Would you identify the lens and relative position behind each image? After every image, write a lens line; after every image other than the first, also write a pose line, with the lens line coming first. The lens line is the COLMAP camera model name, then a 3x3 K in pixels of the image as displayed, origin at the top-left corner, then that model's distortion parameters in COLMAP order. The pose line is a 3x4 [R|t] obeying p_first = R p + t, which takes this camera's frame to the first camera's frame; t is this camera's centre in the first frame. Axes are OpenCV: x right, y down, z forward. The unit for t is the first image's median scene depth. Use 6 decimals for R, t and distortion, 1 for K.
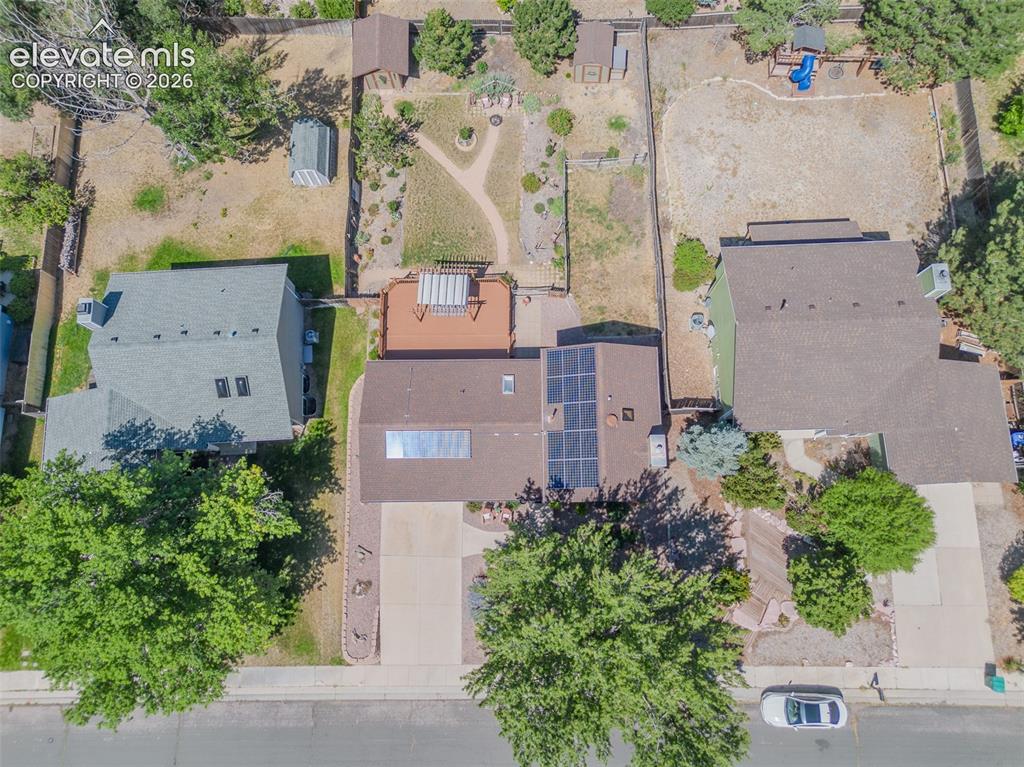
lens RADIAL K [[720.4, 0, 512.0], [0, 720.4, 383.5], [0, 0, 1]] dist [0.083296, -0.084907]
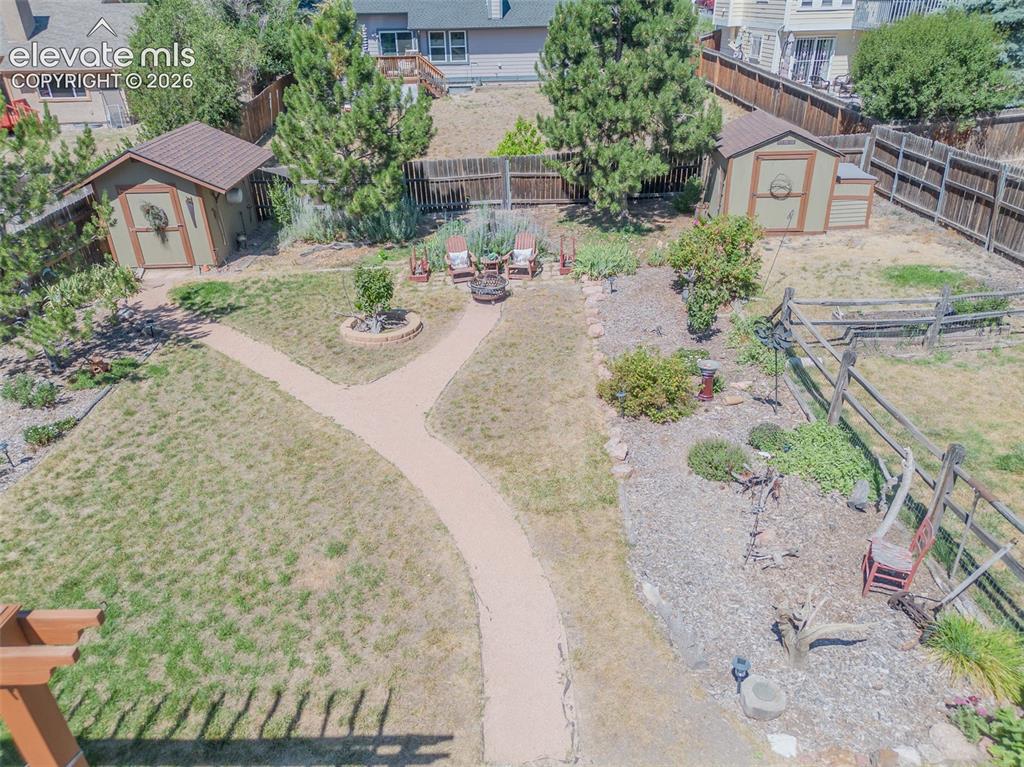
lens RADIAL K [[720.4, 0, 512.0], [0, 720.4, 383.5], [0, 0, 1]] dist [0.083296, -0.084907]
pose [[0.999948, 0.003777, 0.009470, -0.015820], [0.004780, 0.646725, -0.762708, -0.111240], [-0.009005, 0.762714, 0.646673, 0.839094]]
